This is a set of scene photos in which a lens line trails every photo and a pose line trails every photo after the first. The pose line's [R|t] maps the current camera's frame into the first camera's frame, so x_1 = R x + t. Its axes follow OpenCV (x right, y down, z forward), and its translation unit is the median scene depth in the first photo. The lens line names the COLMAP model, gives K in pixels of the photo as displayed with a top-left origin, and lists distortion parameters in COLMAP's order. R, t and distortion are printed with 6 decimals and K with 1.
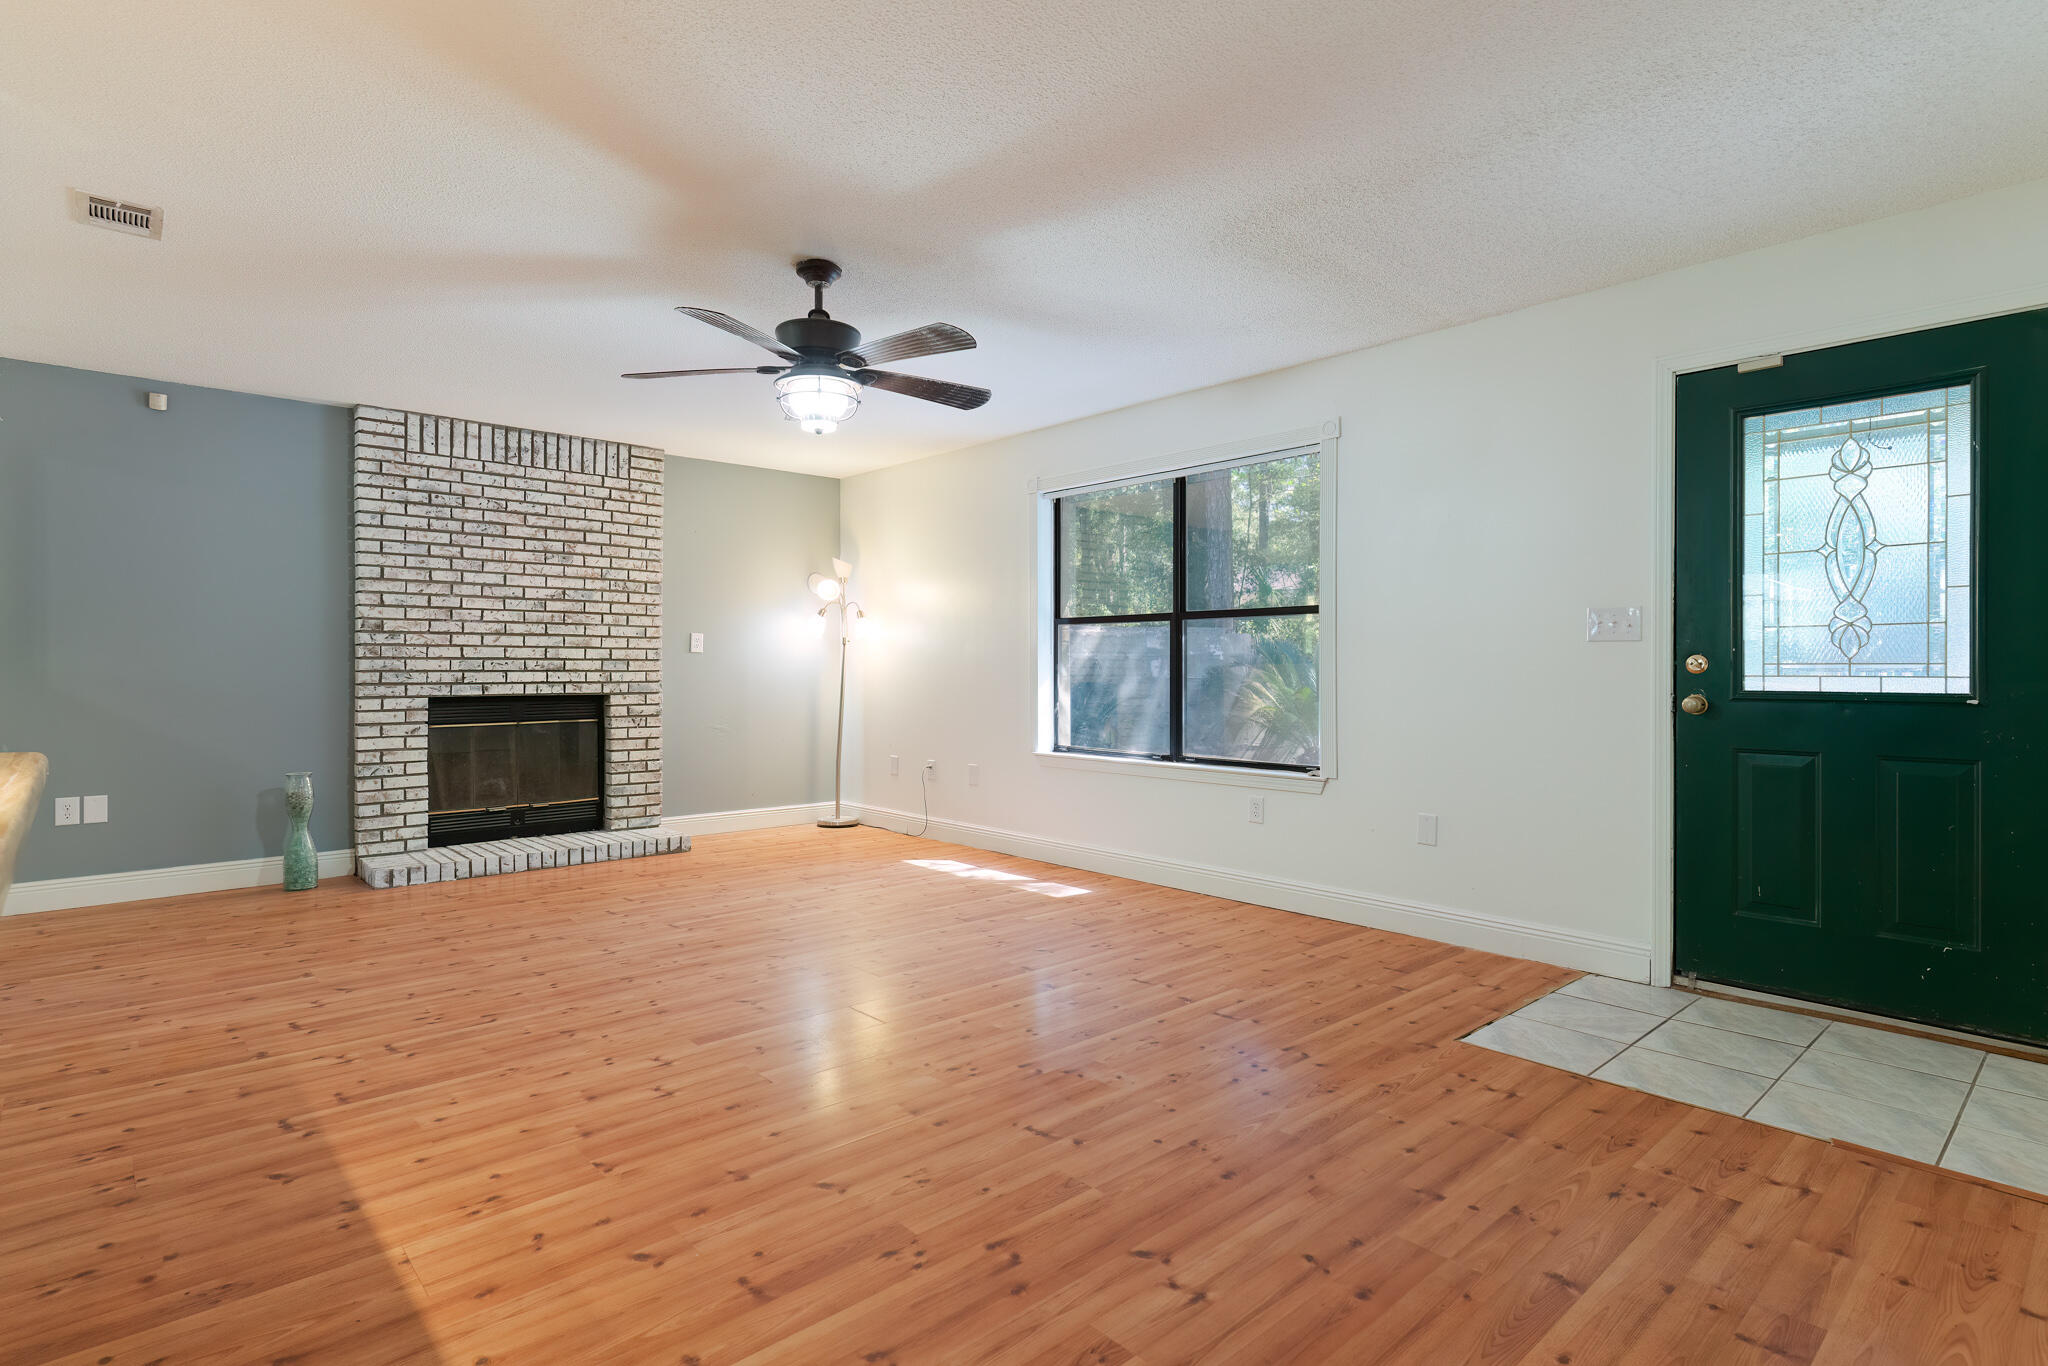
lens RADIAL K [[973.5, 0, 1028.0], [0, 973.5, 676.2], [0, 0, 1]] dist [0.002230, 0.000119]
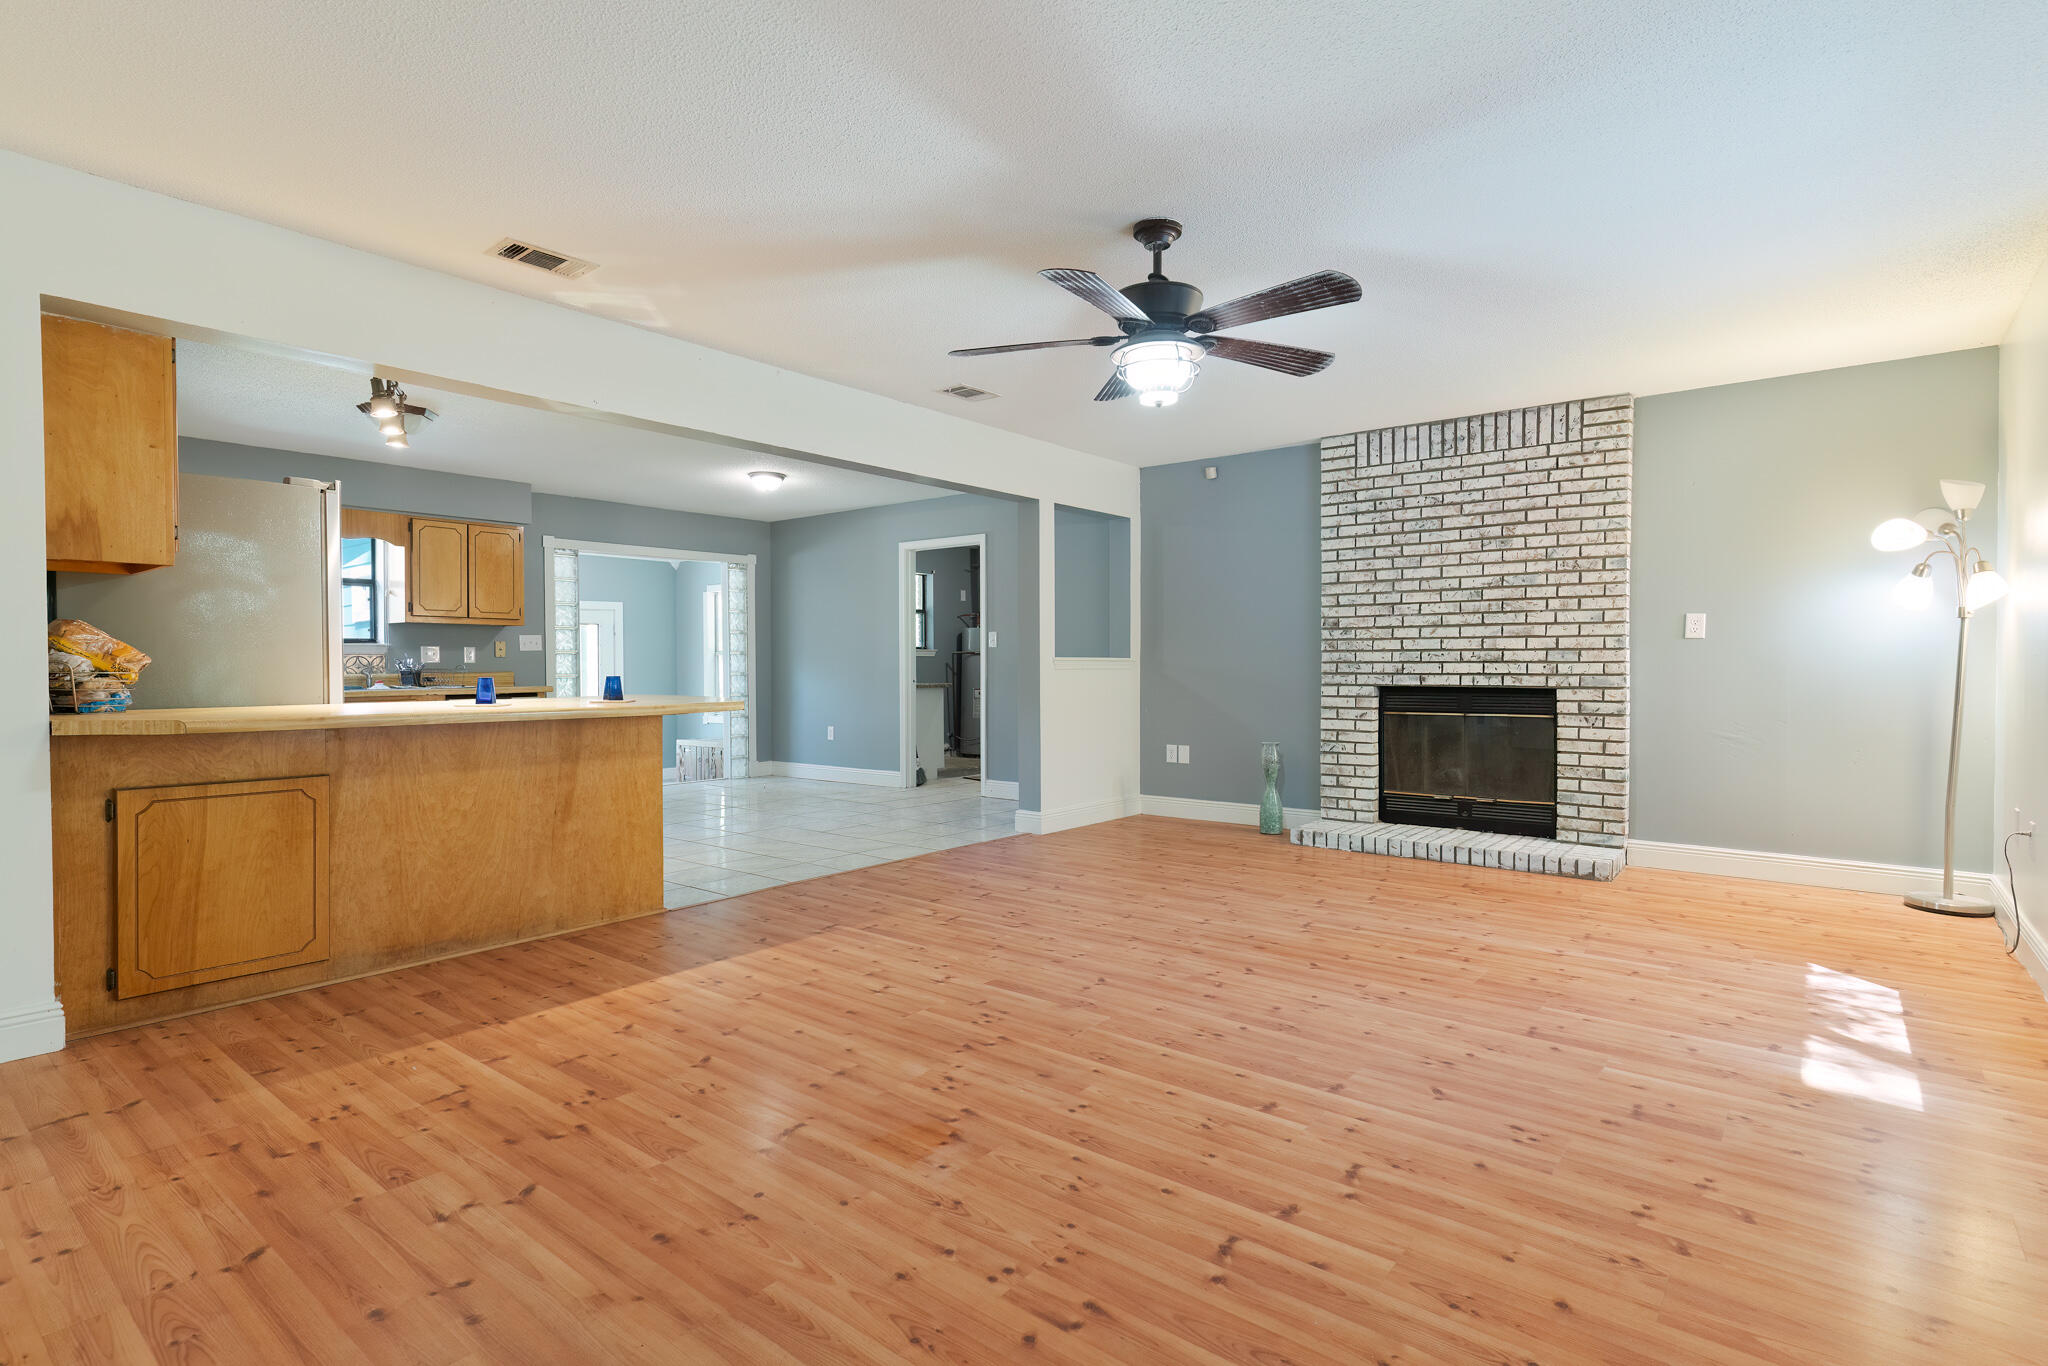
lens RADIAL K [[997.4, 0, 1077.4], [0, 997.4, 679.2], [0, 0, 1]] dist [0.002491, 0.000280]
pose [[0.203354, 0.015494, -0.978983, 0.428249], [-0.004839, 0.999878, 0.014820, -0.001087], [0.979093, 0.001724, 0.203404, 0.440412]]
